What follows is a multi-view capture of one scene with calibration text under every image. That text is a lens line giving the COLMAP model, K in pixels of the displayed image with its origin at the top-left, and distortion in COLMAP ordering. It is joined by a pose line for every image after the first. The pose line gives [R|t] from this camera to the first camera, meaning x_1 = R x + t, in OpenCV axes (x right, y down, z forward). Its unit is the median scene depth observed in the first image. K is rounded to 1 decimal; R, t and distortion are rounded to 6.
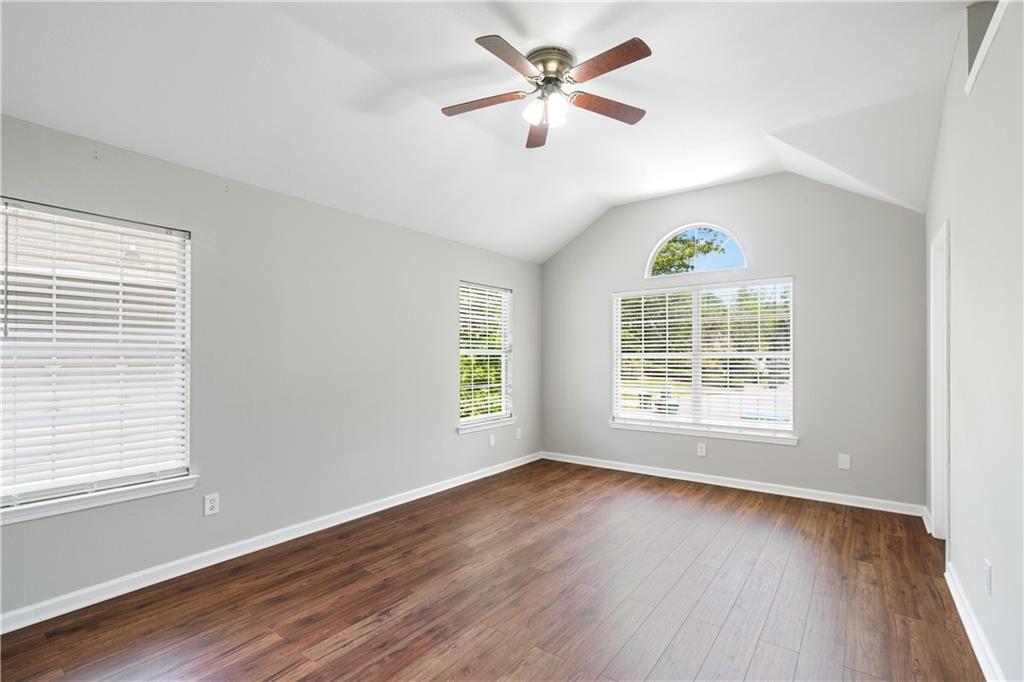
lens RADIAL K [[459.3, 0, 516.4], [0, 459.3, 348.9], [0, 0, 1]] dist [-0.004025, 0.001508]
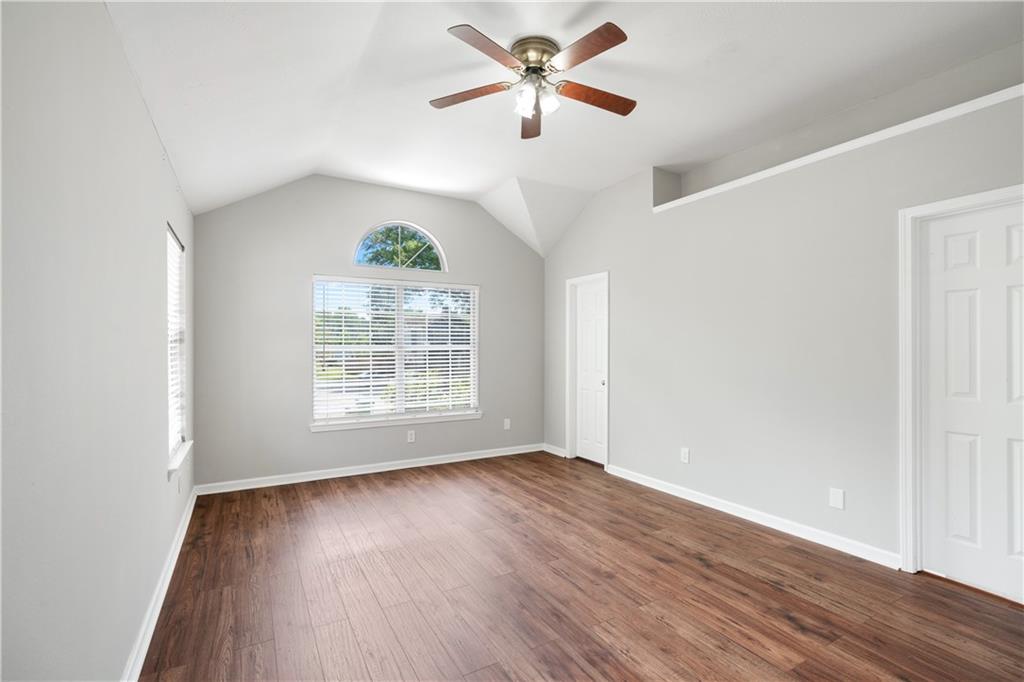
lens RADIAL K [[459.3, 0, 513.2], [0, 459.3, 344.3], [0, 0, 1]] dist [-0.004025, 0.001508]
pose [[0.400470, 0.010874, 0.916245, -0.496226], [-0.016976, 0.999846, -0.004446, 0.007113], [-0.916152, -0.013774, 0.400593, 0.374083]]
